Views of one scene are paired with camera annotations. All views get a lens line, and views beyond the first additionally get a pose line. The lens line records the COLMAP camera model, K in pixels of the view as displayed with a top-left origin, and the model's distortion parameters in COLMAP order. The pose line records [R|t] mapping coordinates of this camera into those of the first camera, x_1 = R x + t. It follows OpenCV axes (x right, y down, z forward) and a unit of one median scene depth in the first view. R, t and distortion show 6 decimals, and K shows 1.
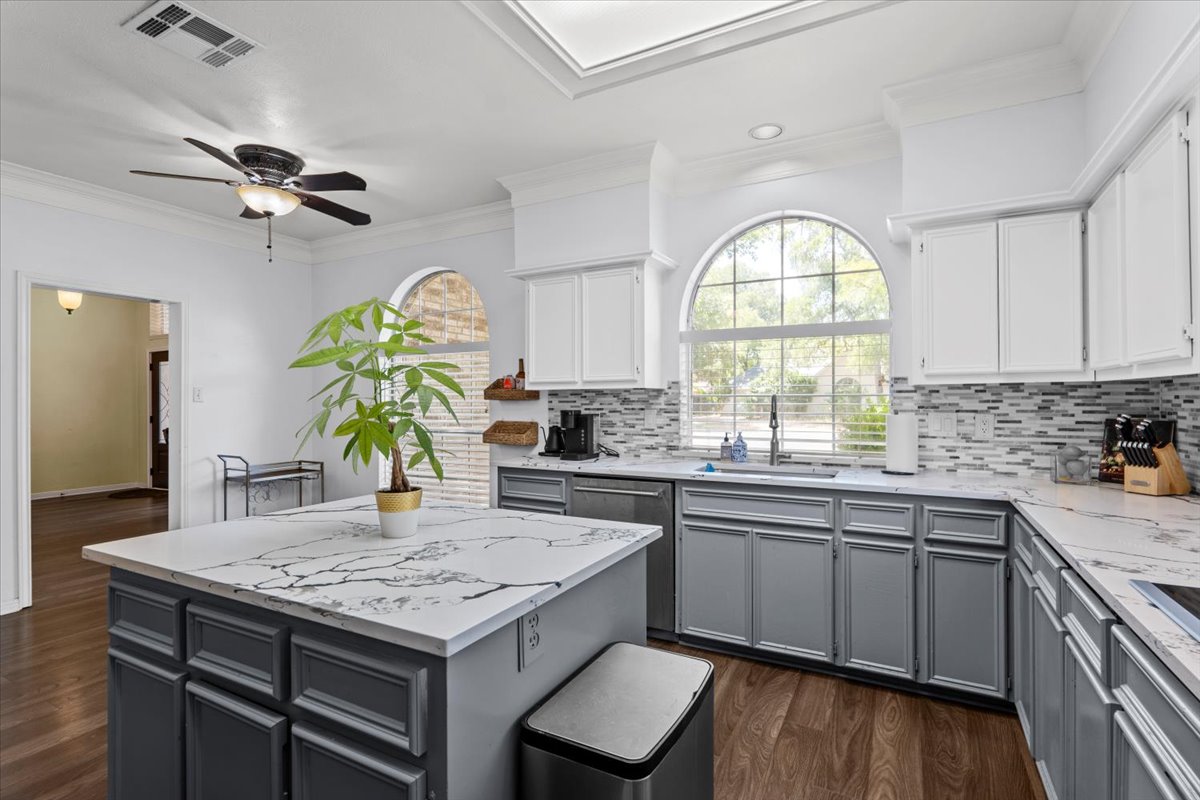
lens RADIAL K [[566.0, 0, 598.4], [0, 566.0, 405.4], [0, 0, 1]] dist [0.001102, 0.000872]
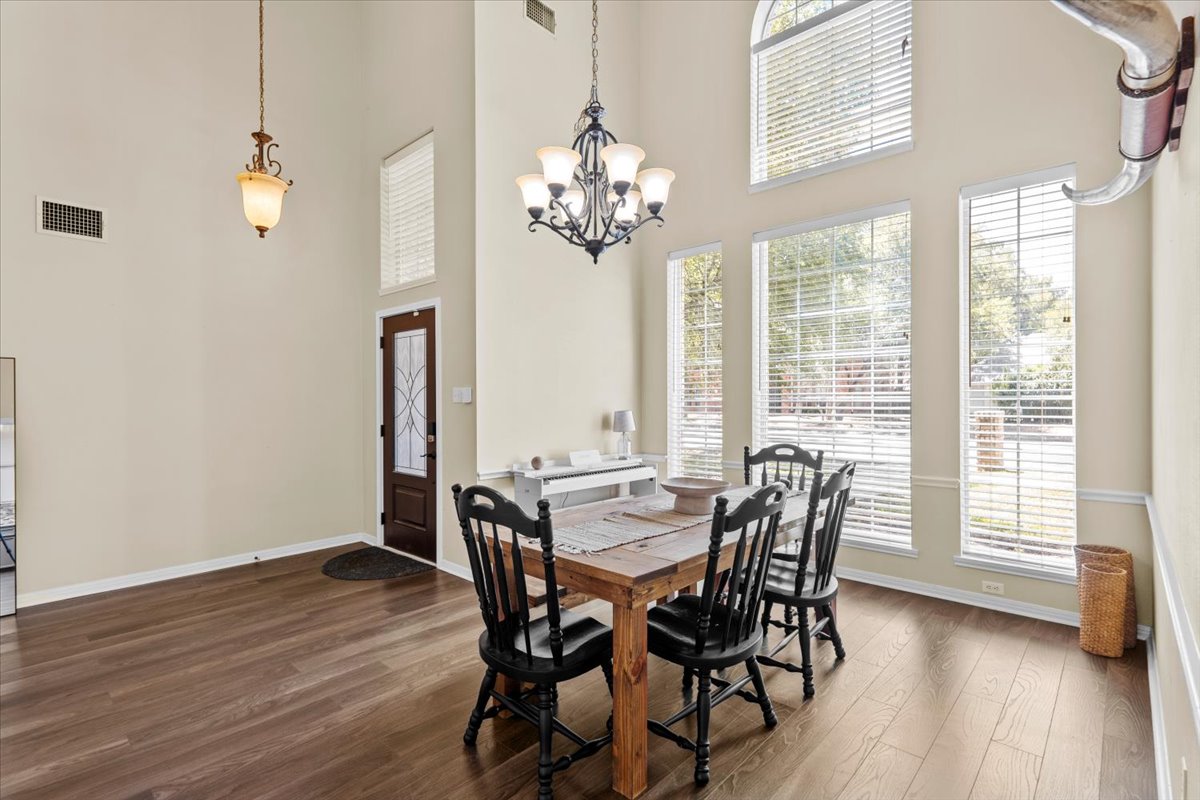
lens RADIAL K [[566.0, 0, 601.5], [0, 566.0, 397.6], [0, 0, 1]] dist [0.001102, 0.000872]
pose [[0.974338, -0.003608, -0.225060, -0.437925], [0.004813, 0.999977, 0.004803, -0.012569], [0.225037, -0.005763, 0.974333, 0.480993]]
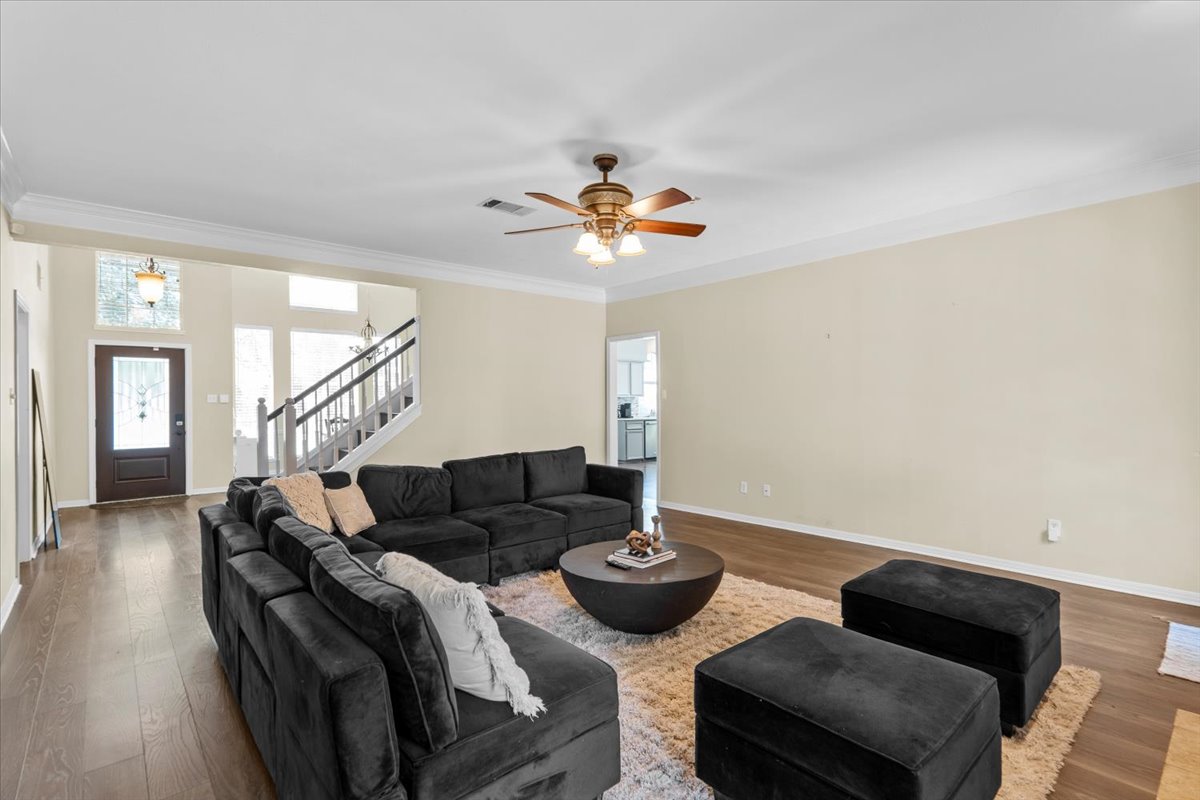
lens RADIAL K [[566.0, 0, 601.2], [0, 566.0, 399.5], [0, 0, 1]] dist [0.001102, 0.000872]
pose [[0.337155, -0.003398, 0.941443, -1.319161], [0.002502, 0.999993, 0.002713, -0.011878], [-0.941446, 0.001441, 0.337161, 0.013441]]
